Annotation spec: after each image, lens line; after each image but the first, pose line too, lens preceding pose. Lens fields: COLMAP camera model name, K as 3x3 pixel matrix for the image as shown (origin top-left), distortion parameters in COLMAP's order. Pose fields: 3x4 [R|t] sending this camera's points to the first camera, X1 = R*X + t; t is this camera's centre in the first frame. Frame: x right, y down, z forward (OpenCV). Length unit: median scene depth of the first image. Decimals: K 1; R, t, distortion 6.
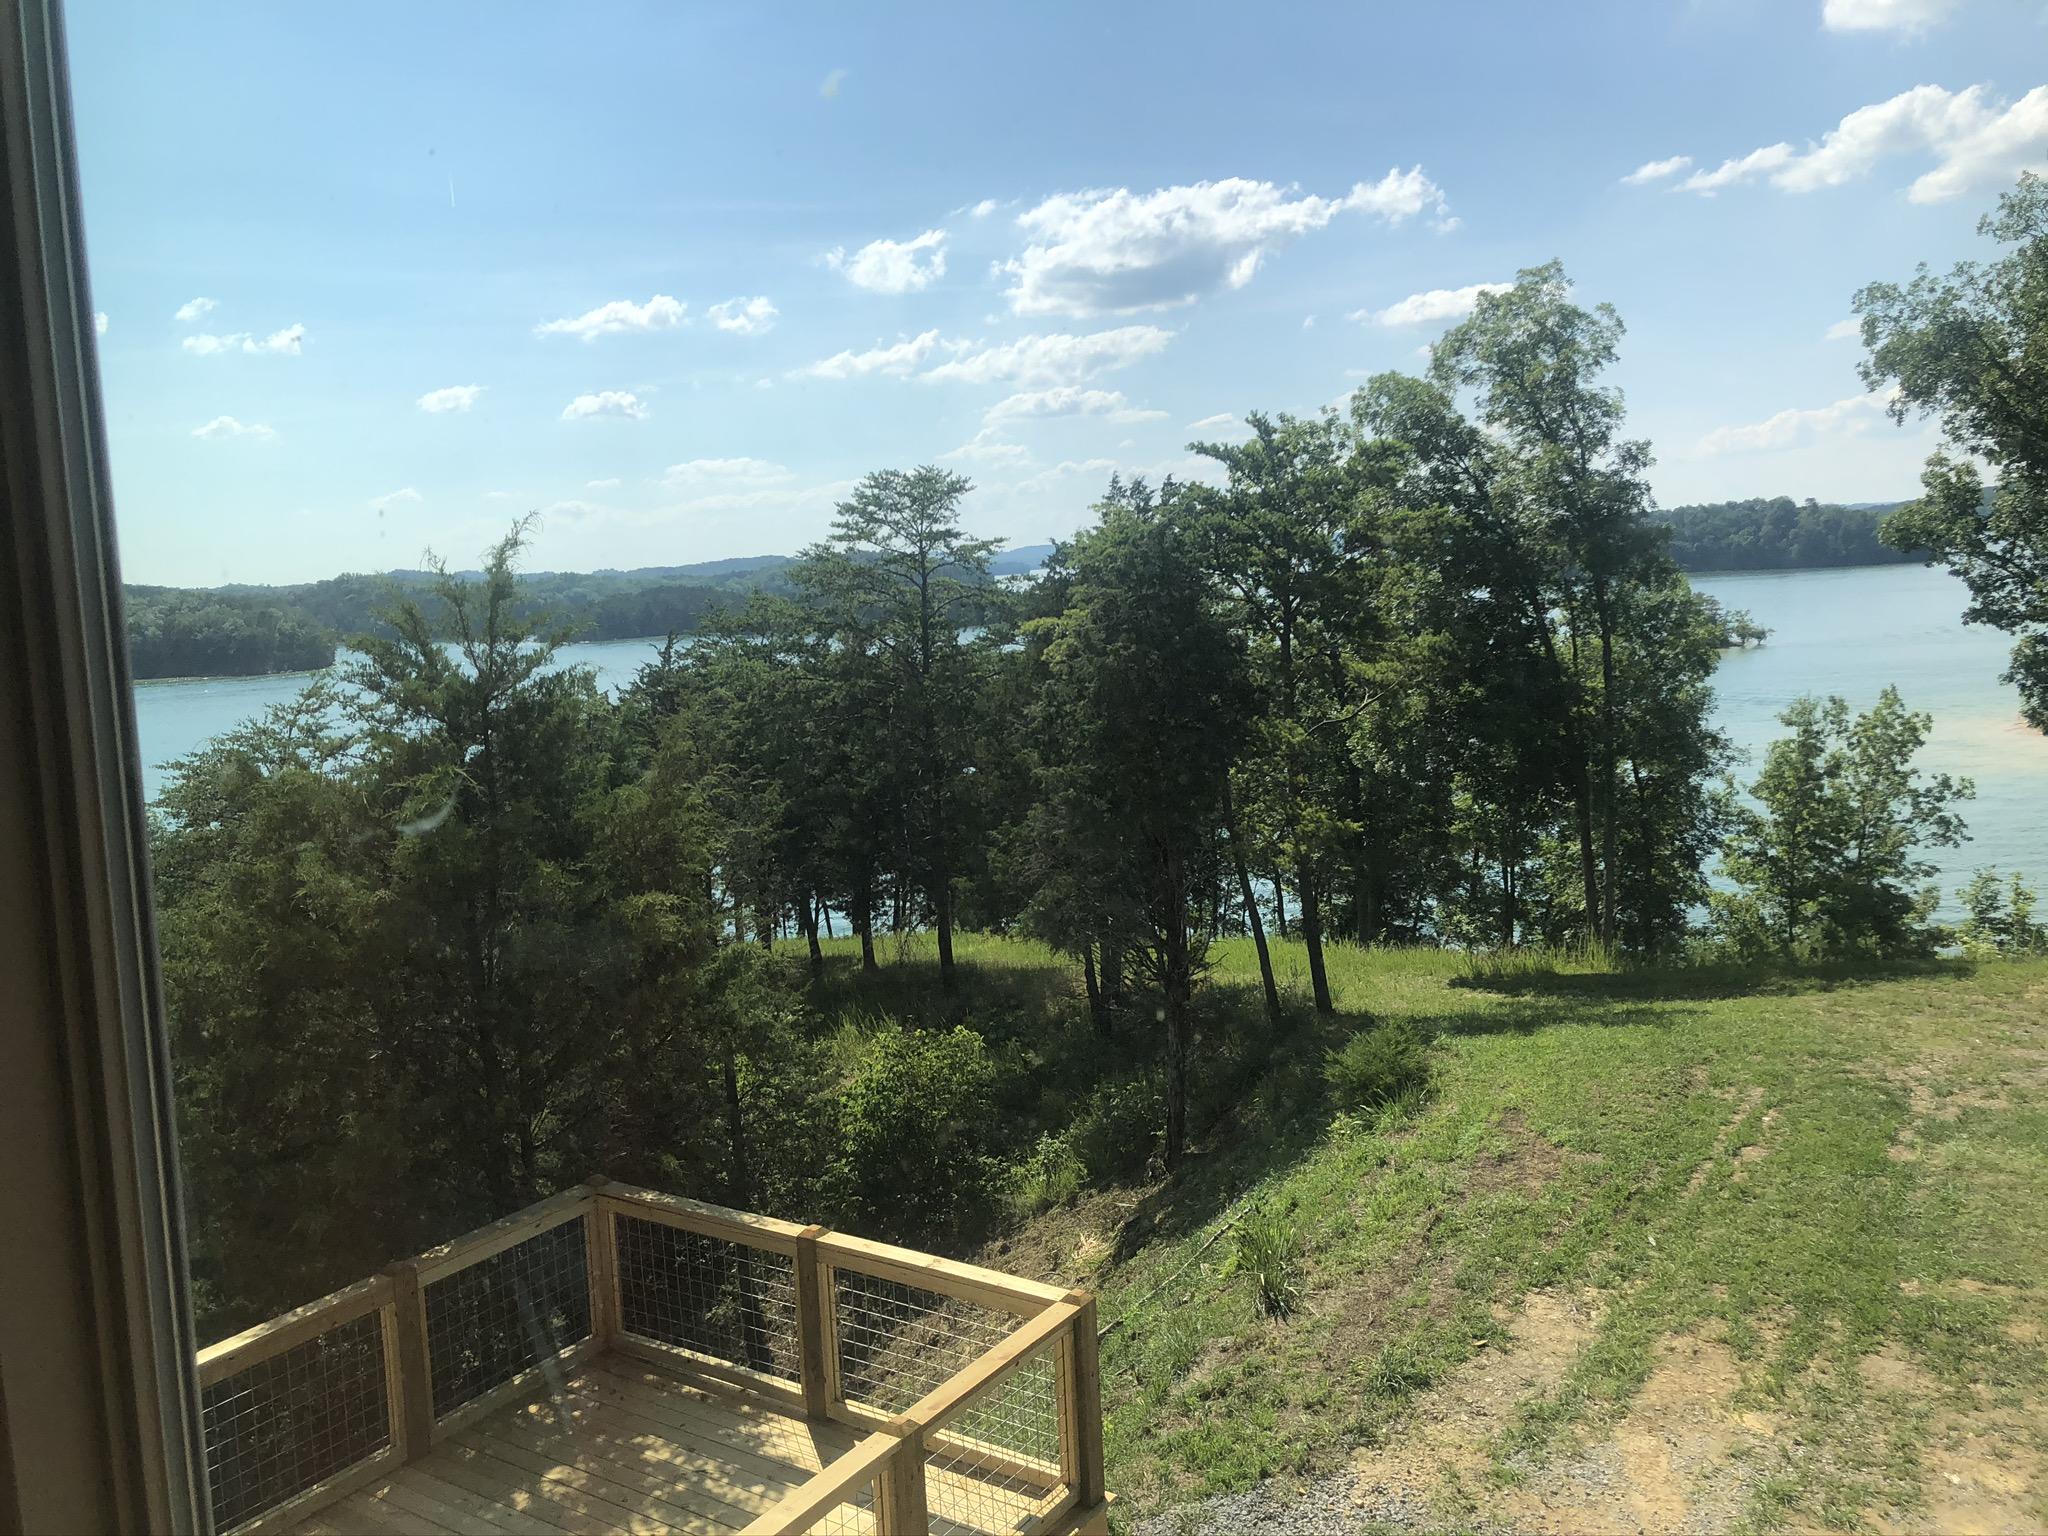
lens RADIAL K [[1657.6, 0, 1015.6], [0, 1657.6, 734.4], [0, 0, 1]] dist [0.021076, -0.017494]
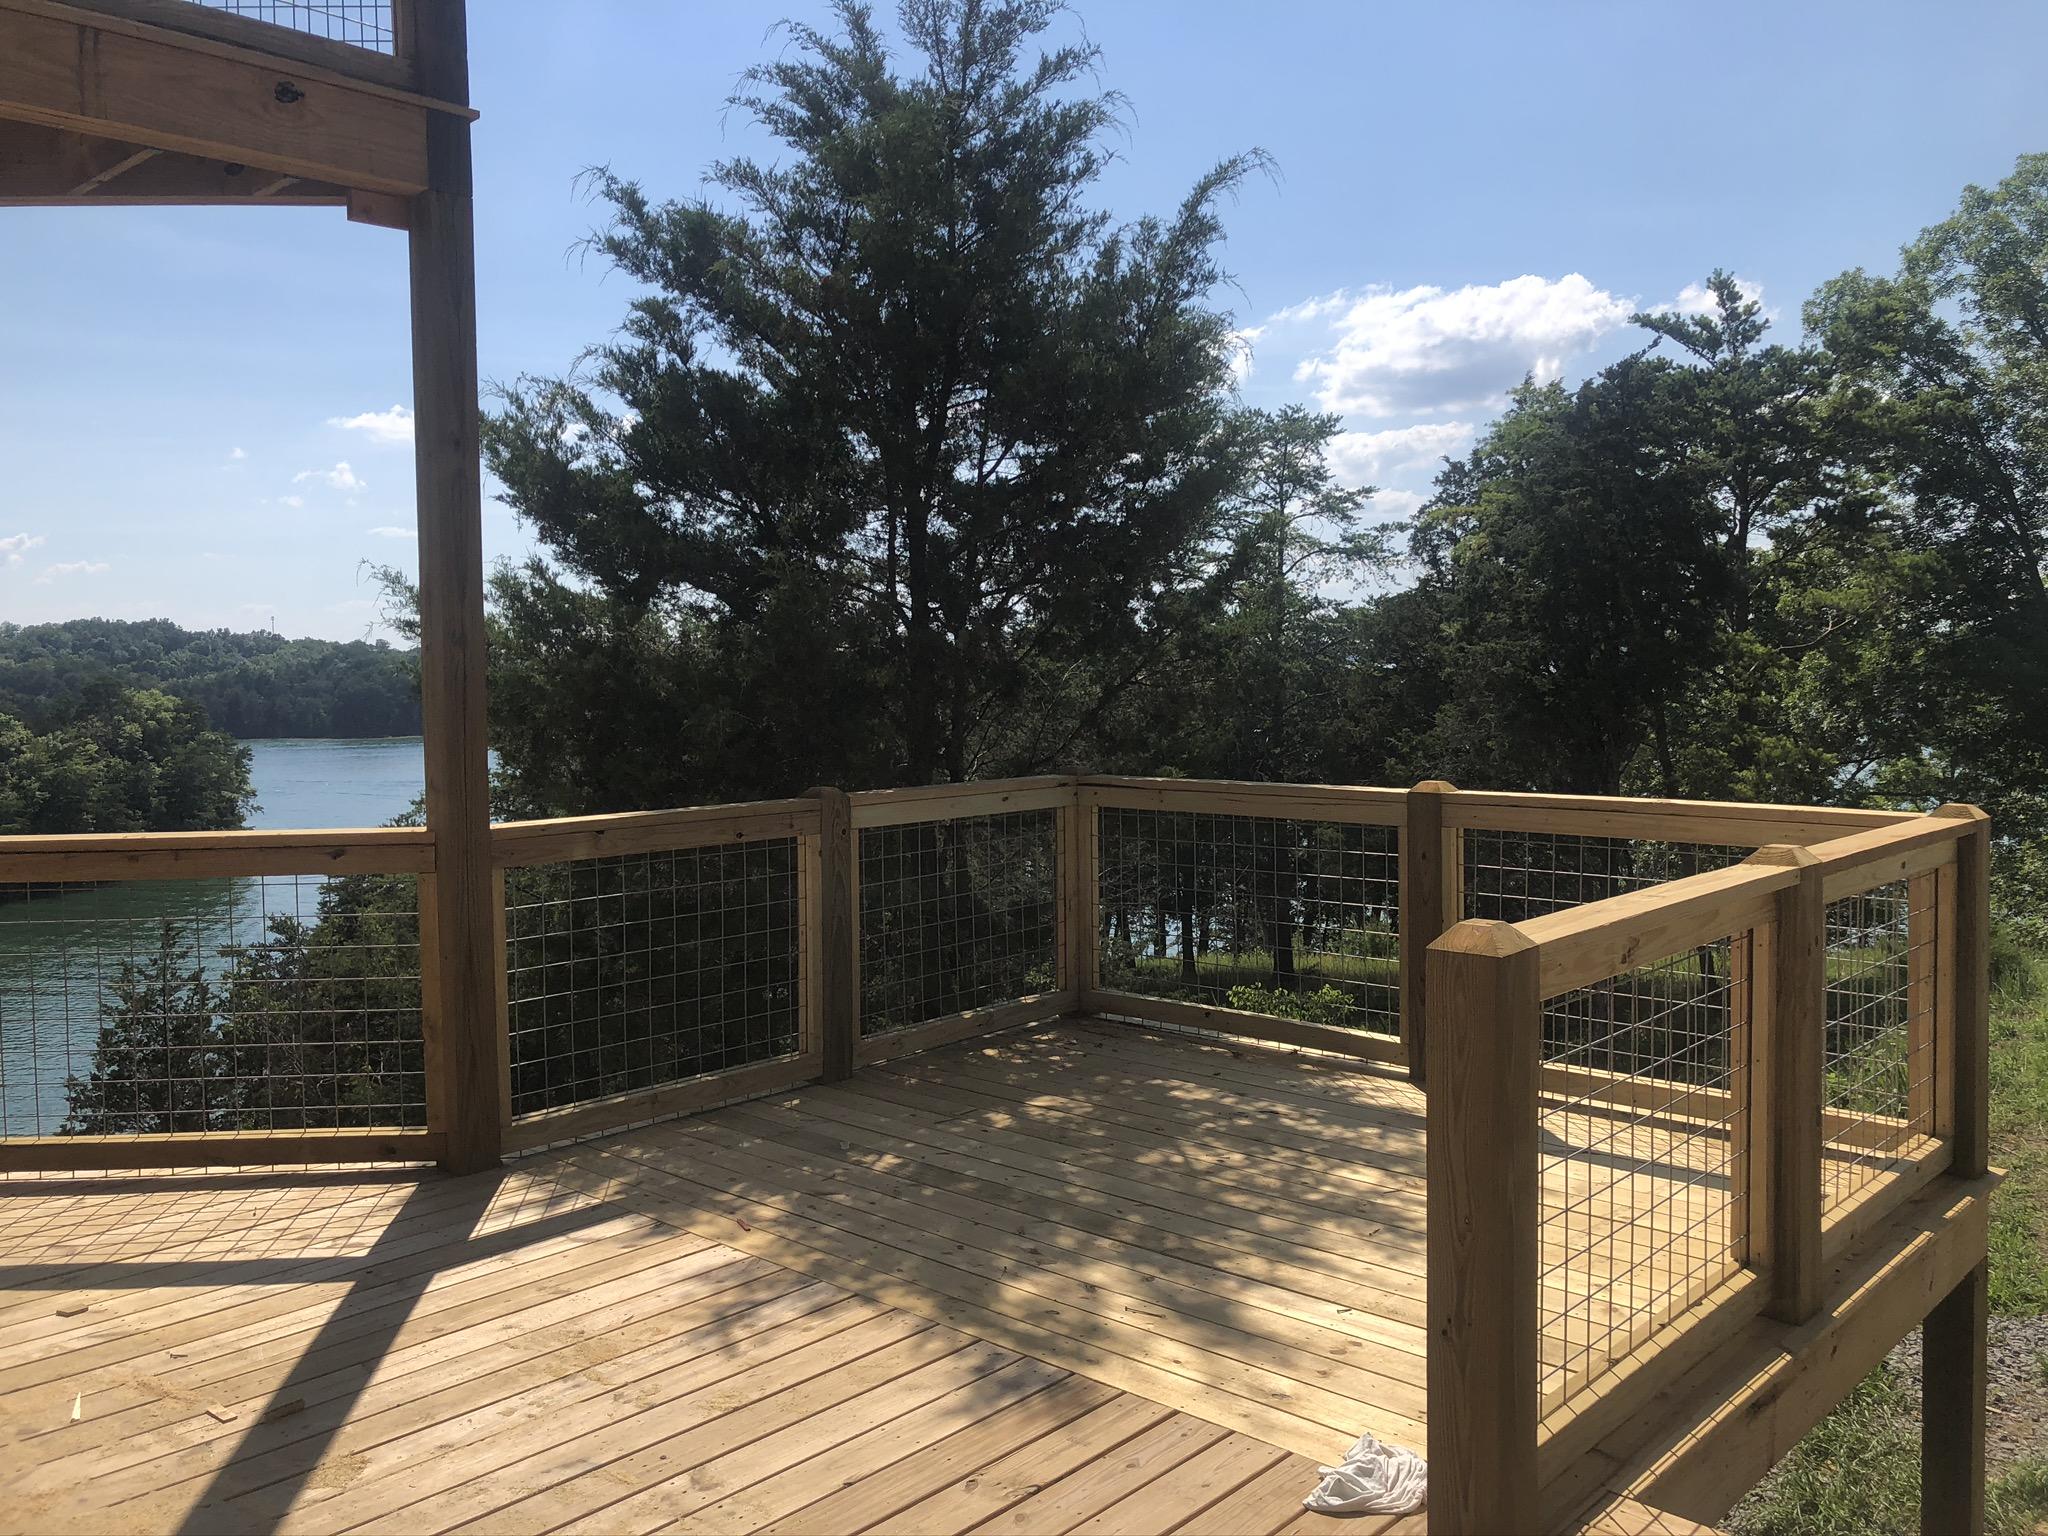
lens RADIAL K [[1657.6, 0, 1053.2], [0, 1657.6, 764.4], [0, 0, 1]] dist [0.021076, -0.017494]
pose [[0.988240, 0.046053, -0.145813, -0.041920], [-0.051725, 0.998035, -0.035354, 0.076570], [0.143898, 0.042480, 0.988680, 0.079101]]
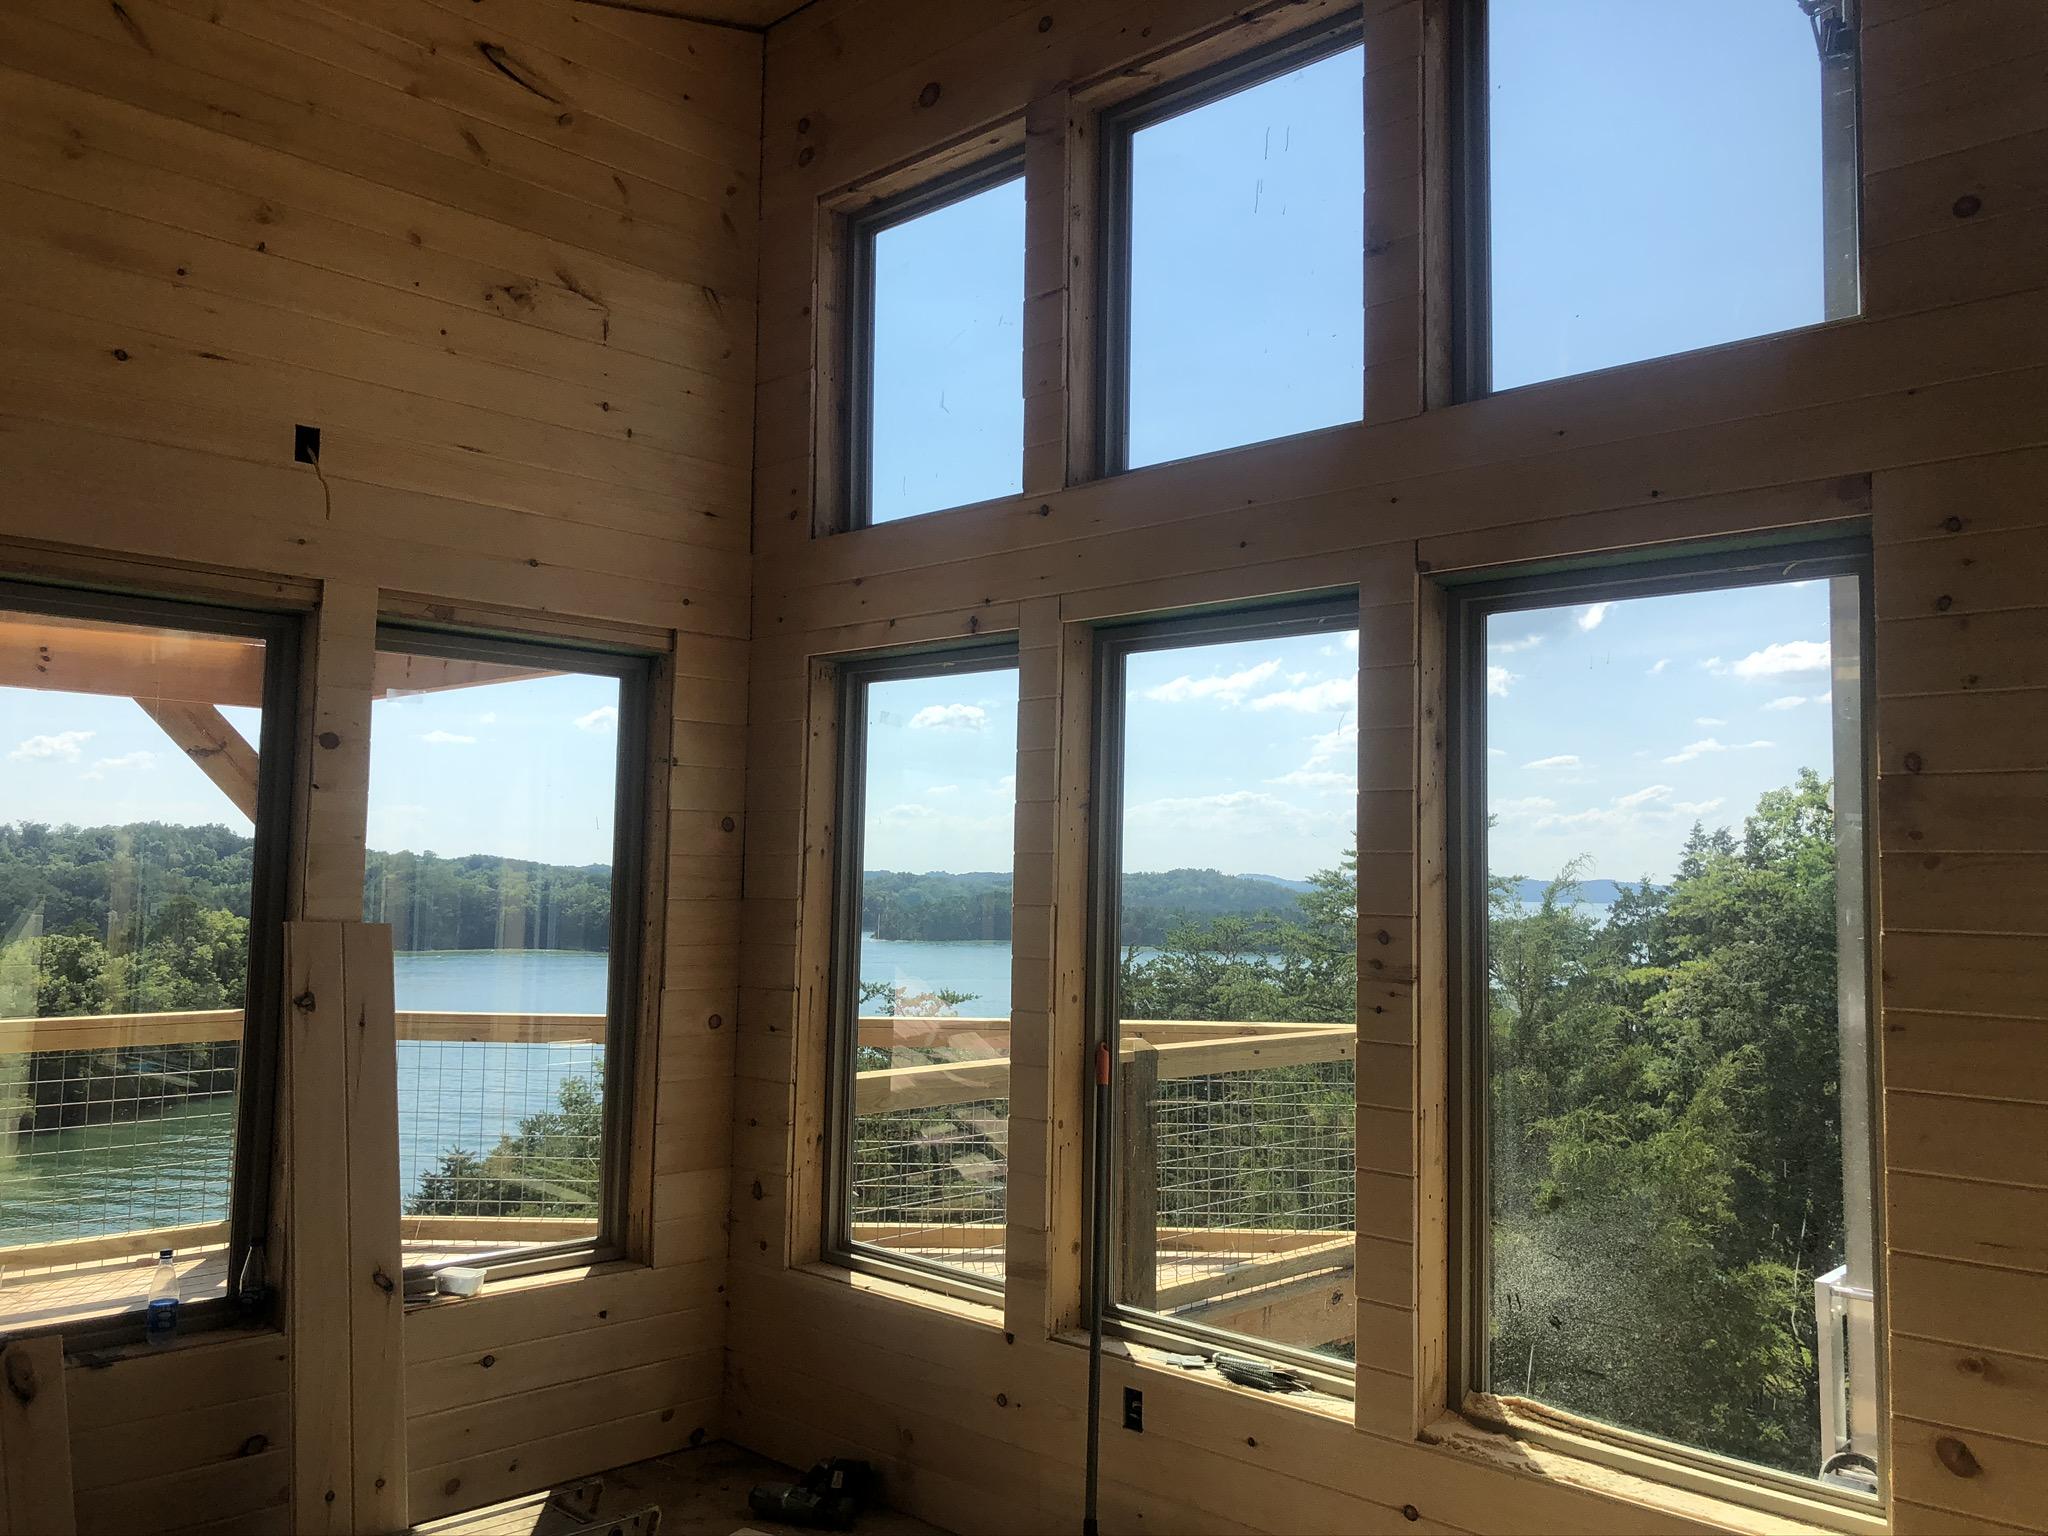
lens RADIAL K [[1657.6, 0, 1046.2], [0, 1657.6, 732.5], [0, 0, 1]] dist [0.021076, -0.017494]
pose [[0.982930, 0.049622, -0.177159, -0.117357], [-0.082708, 0.979332, -0.184578, 0.002161], [0.164338, 0.196080, 0.966719, -0.011540]]
